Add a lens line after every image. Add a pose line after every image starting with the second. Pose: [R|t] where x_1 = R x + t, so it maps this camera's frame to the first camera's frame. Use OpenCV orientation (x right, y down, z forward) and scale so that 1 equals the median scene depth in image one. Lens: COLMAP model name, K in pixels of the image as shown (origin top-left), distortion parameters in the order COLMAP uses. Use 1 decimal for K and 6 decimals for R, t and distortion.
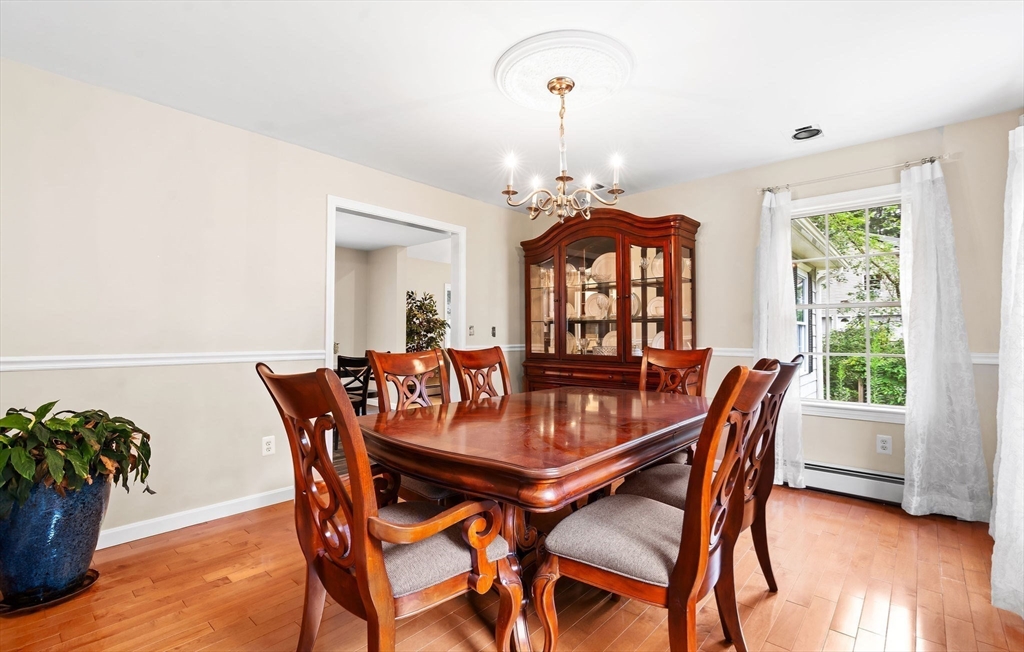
lens RADIAL K [[472.6, 0, 513.2], [0, 472.6, 321.0], [0, 0, 1]] dist [-0.003590, -0.000587]
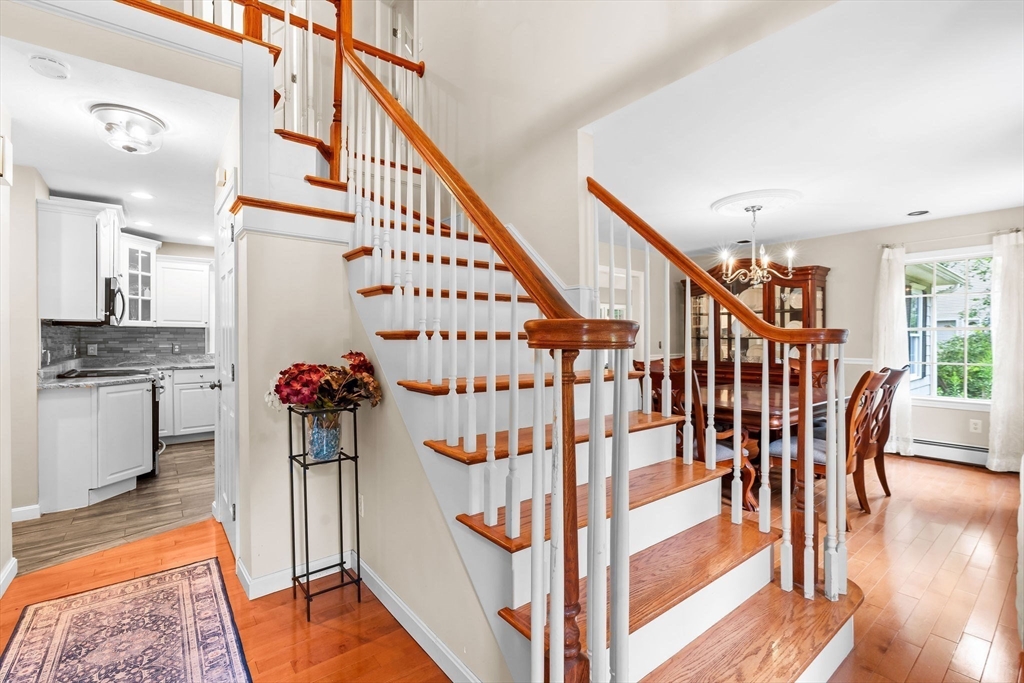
lens RADIAL K [[456.8, 0, 507.8], [0, 456.8, 337.6], [0, 0, 1]] dist [-0.002238, 0.000304]
pose [[0.981975, -0.002995, -0.188987, -0.361257], [0.008233, 0.999603, 0.026935, -0.060527], [0.188832, -0.028006, 0.981610, -0.641383]]
